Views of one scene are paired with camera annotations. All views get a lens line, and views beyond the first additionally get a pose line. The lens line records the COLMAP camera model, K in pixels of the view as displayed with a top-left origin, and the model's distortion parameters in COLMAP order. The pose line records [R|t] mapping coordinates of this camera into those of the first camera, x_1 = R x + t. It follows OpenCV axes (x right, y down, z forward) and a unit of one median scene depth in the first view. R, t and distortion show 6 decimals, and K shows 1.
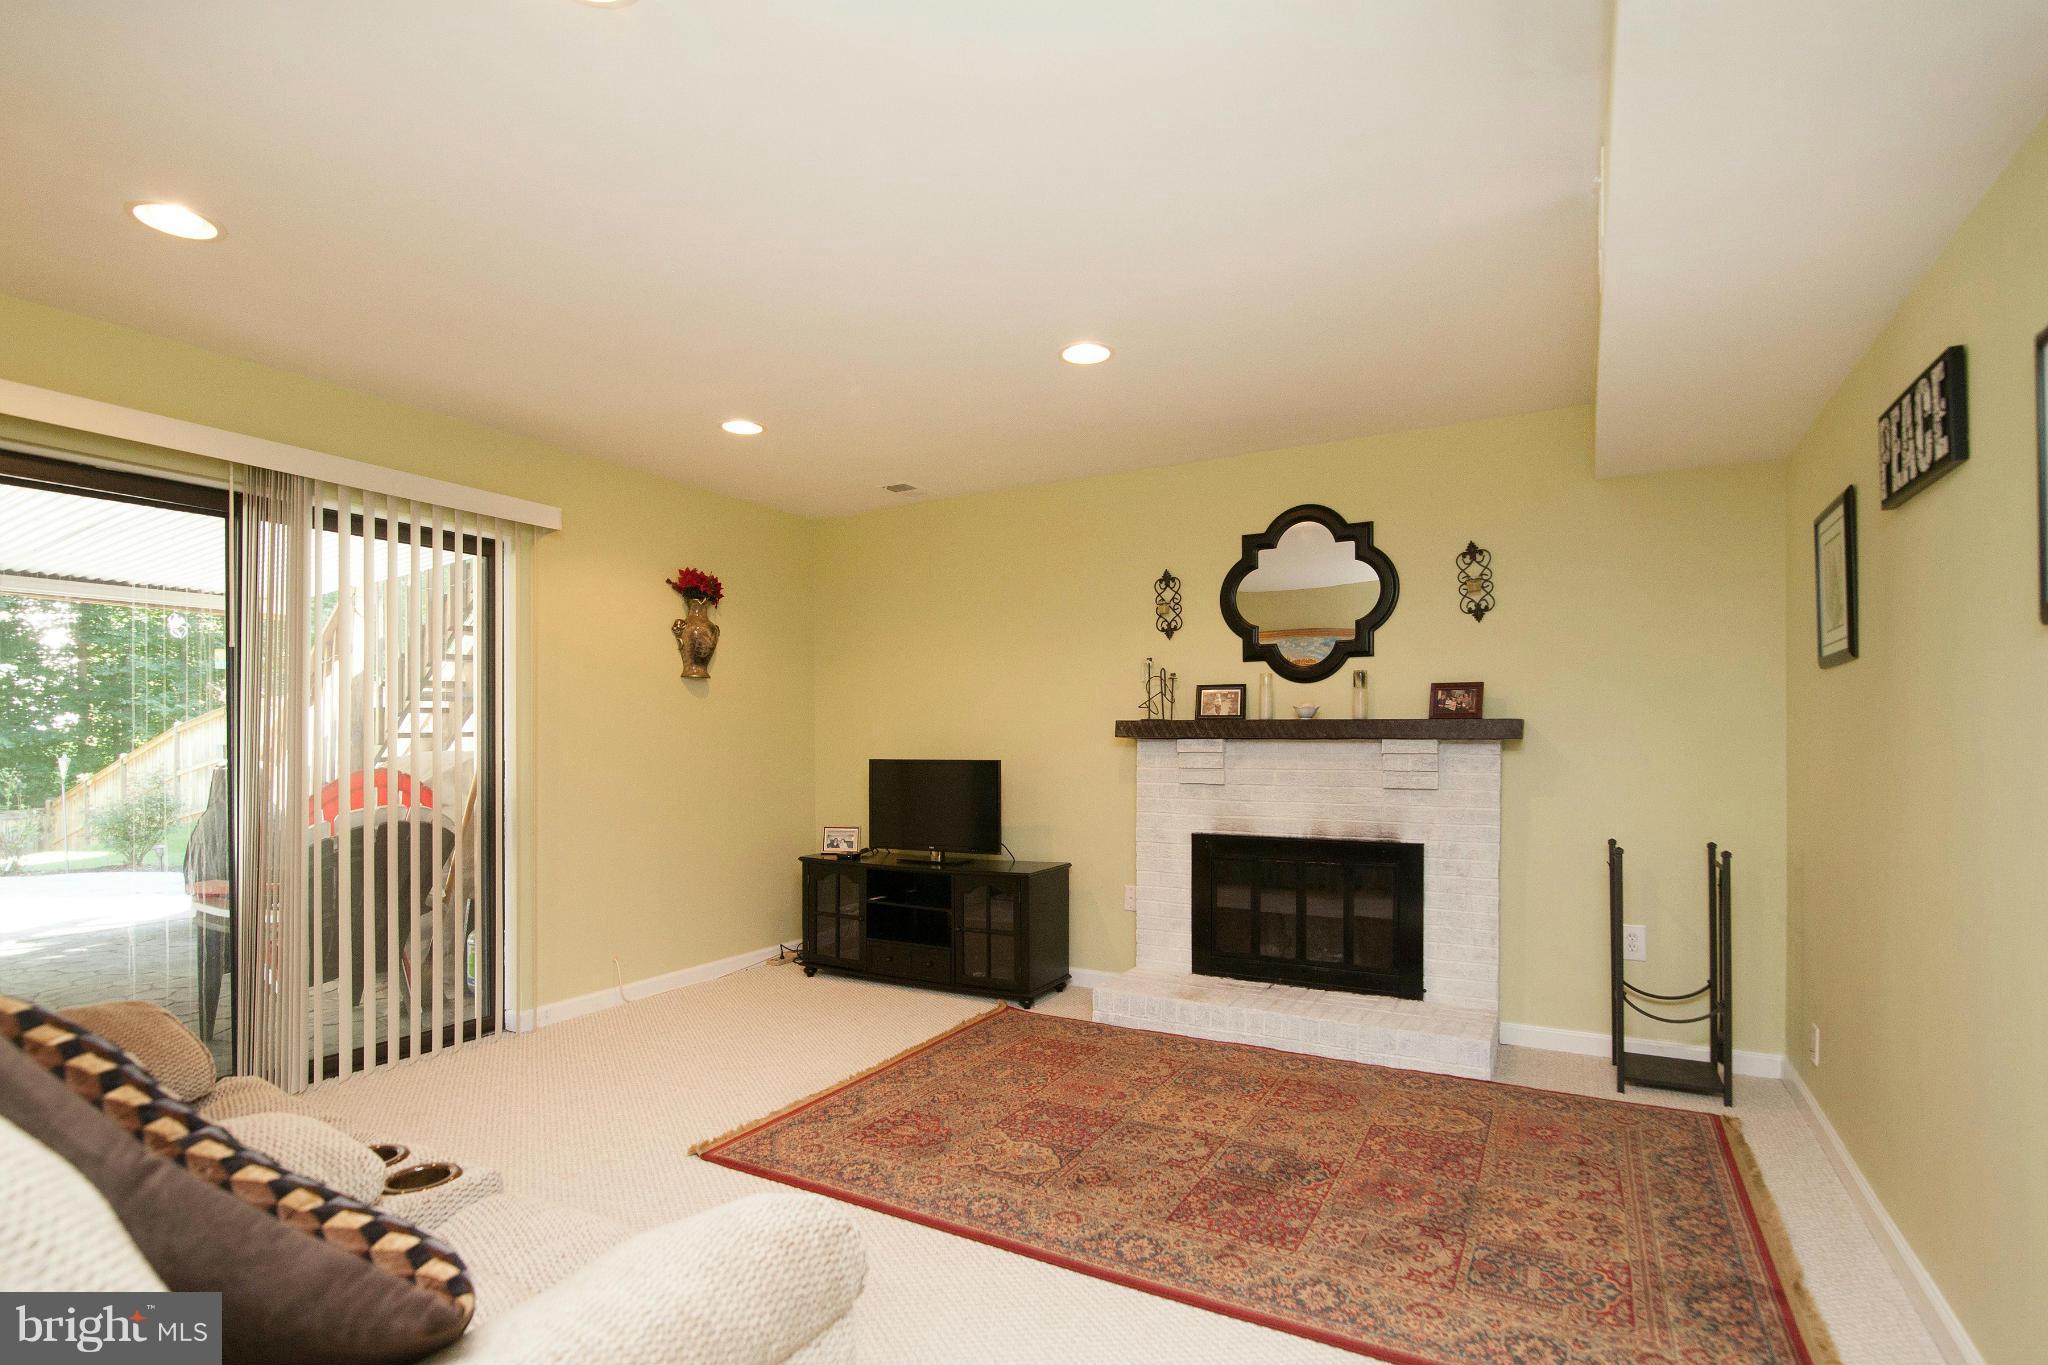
lens RADIAL K [[988.1, 0, 1055.4], [0, 988.1, 741.9], [0, 0, 1]] dist [-0.002114, 0.000517]
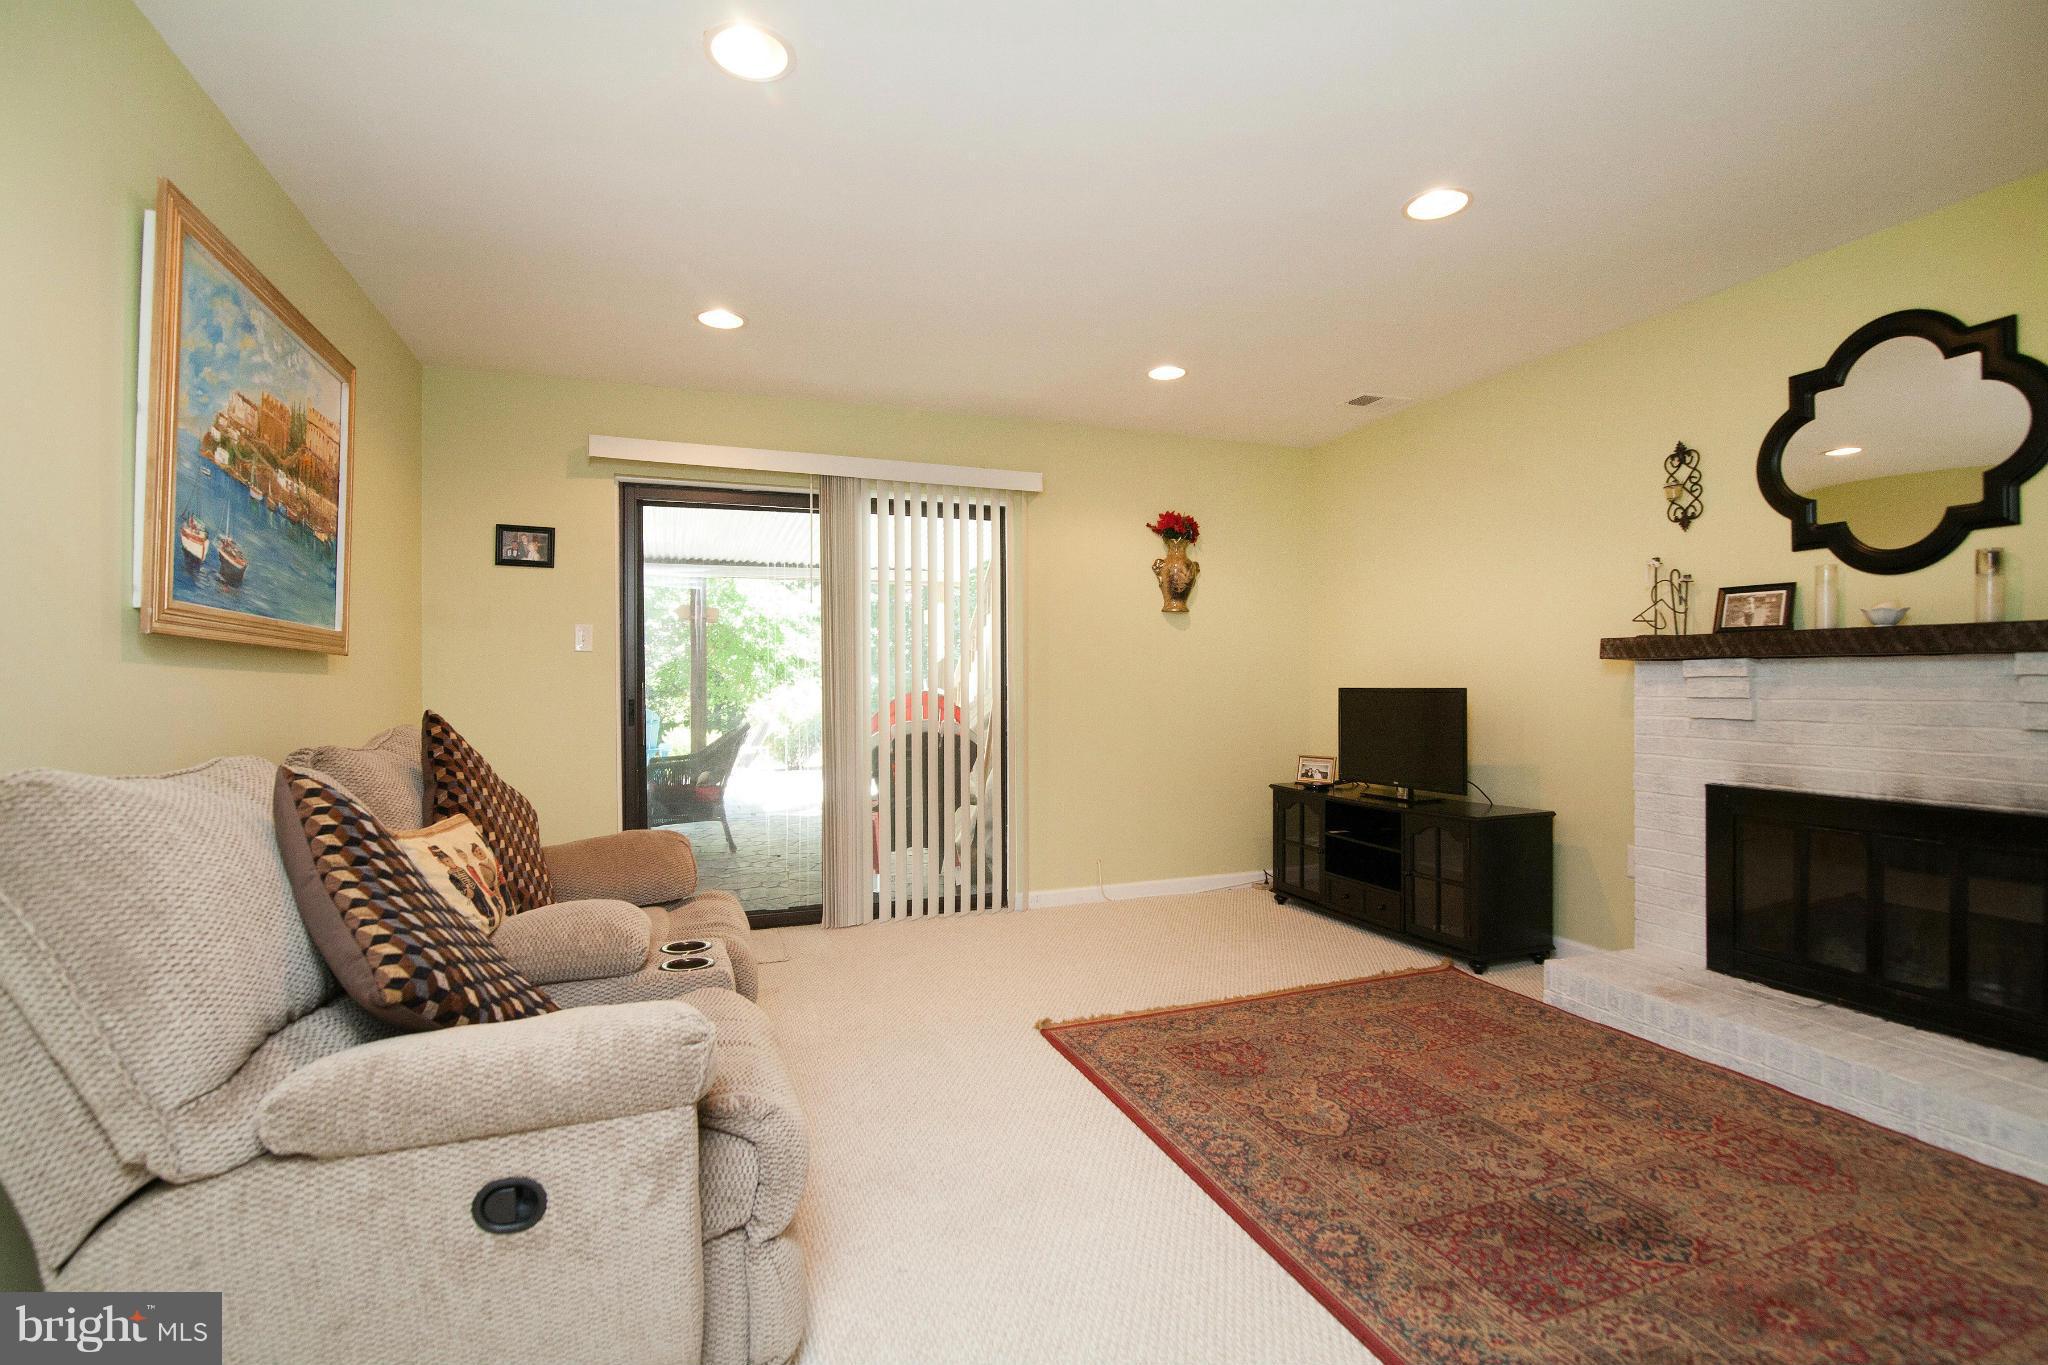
lens RADIAL K [[962.5, 0, 1024.0], [0, 962.5, 682.5], [0, 0, 1]] dist [-0.019239, 0.005115]
pose [[0.753701, -0.001350, -0.657216, 0.228875], [-0.000322, 0.999997, -0.002424, 0.017145], [0.657217, 0.002038, 0.753699, 0.107667]]
